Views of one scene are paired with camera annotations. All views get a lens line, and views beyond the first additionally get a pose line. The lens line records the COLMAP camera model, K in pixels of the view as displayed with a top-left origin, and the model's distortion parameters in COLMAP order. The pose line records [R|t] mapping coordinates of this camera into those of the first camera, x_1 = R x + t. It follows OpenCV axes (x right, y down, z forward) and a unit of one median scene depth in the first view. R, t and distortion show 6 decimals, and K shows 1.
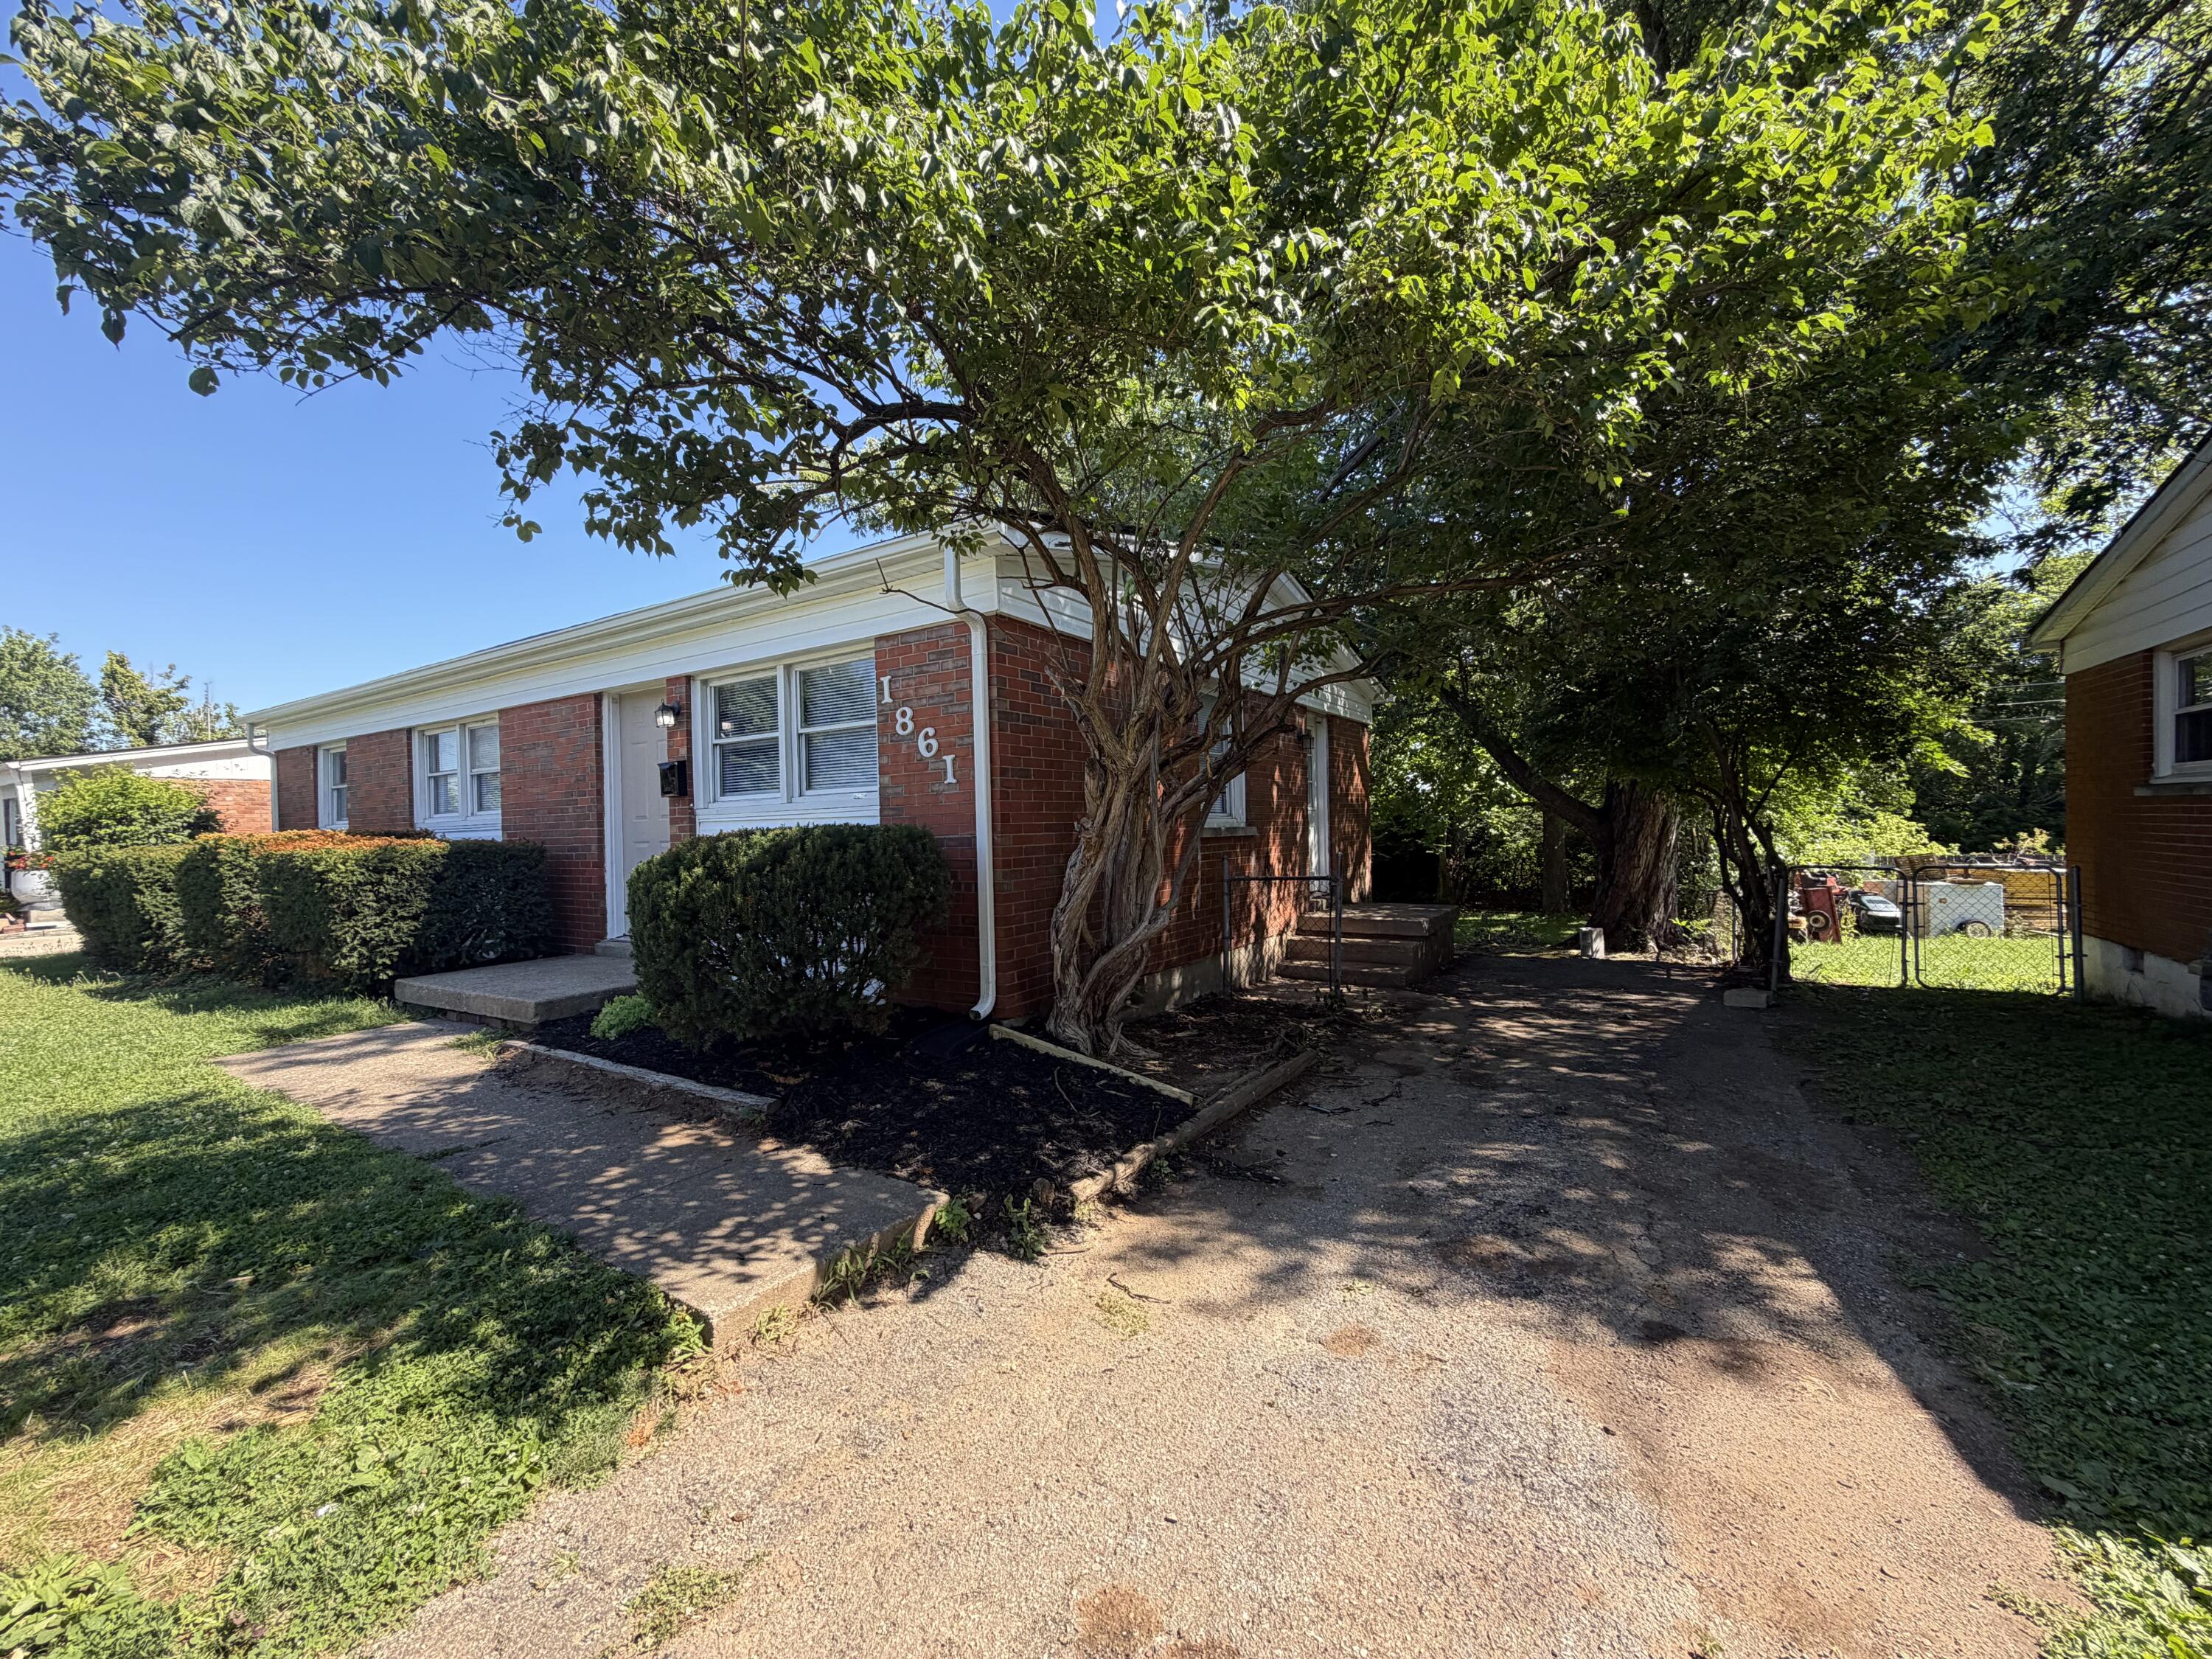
lens RADIAL K [[878.7, 0, 1105.6], [0, 878.7, 834.4], [0, 0, 1]] dist [0.000489, -0.001056]
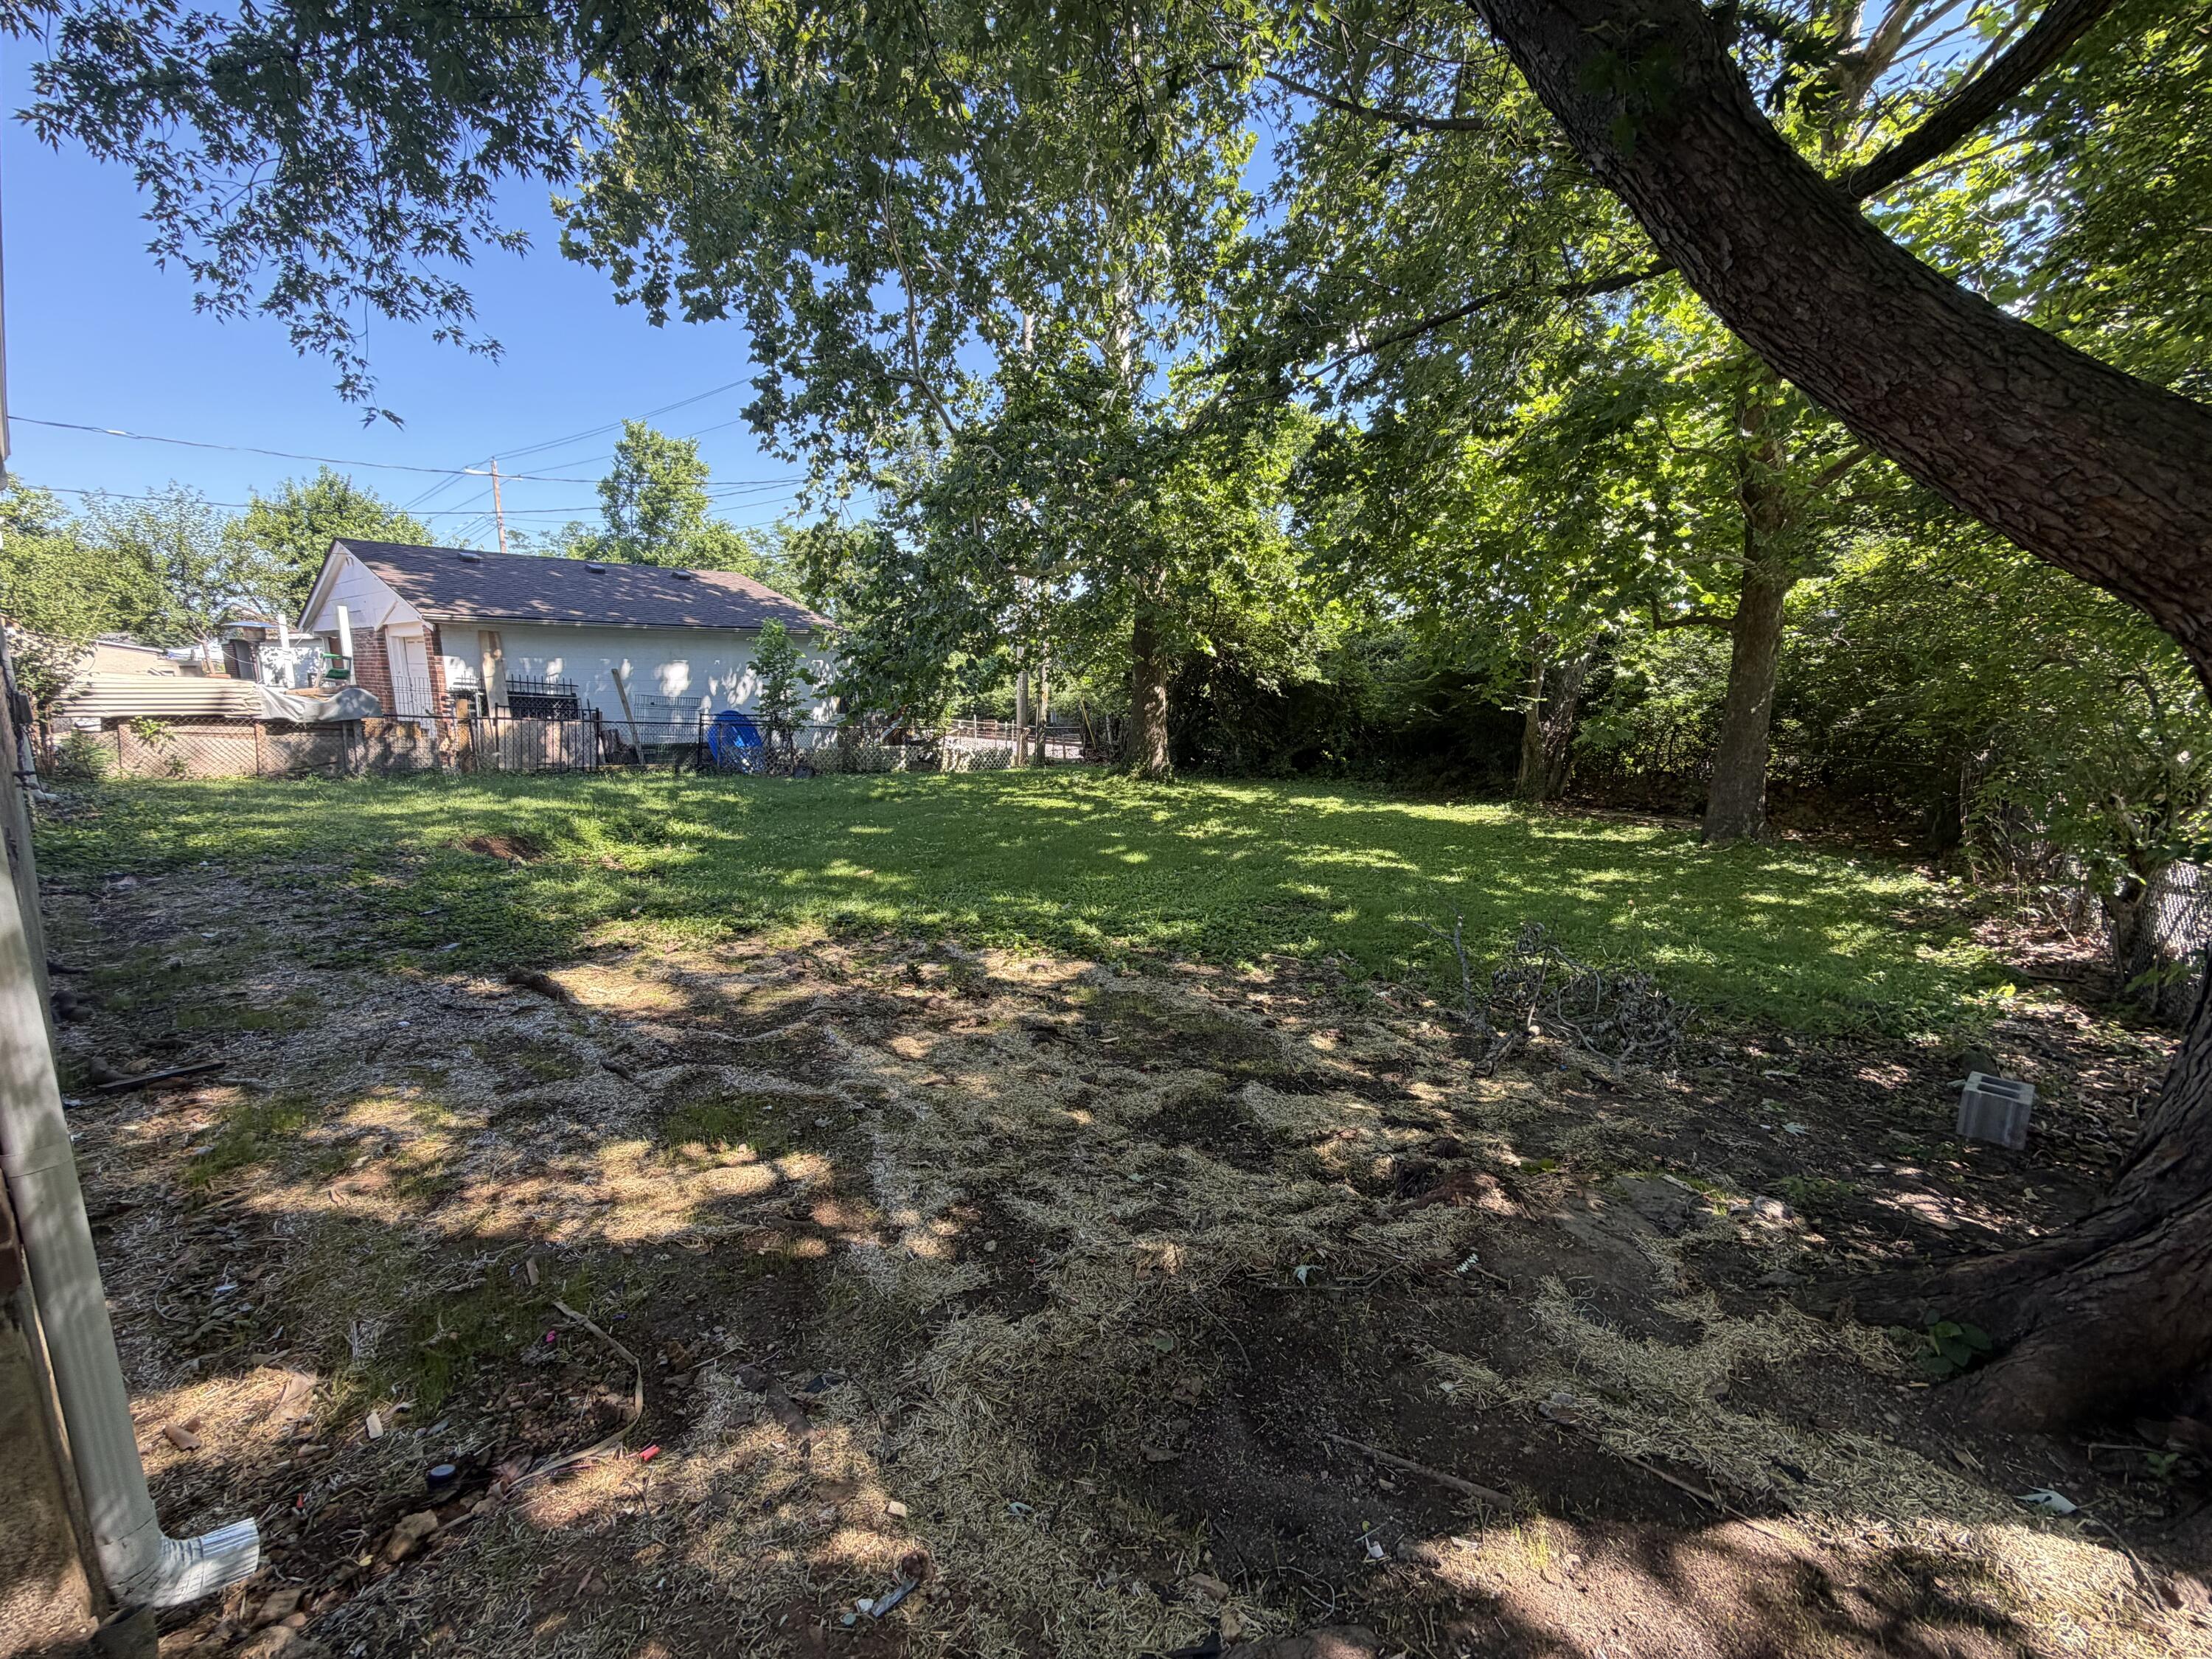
lens RADIAL K [[878.7, 0, 1106.3], [0, 878.7, 831.5], [0, 0, 1]] dist [0.000489, -0.001056]
pose [[0.991113, 0.053346, -0.121859, 0.184004], [-0.031167, 0.983692, 0.177140, 0.005124], [0.129321, -0.171768, 0.976612, 0.391247]]
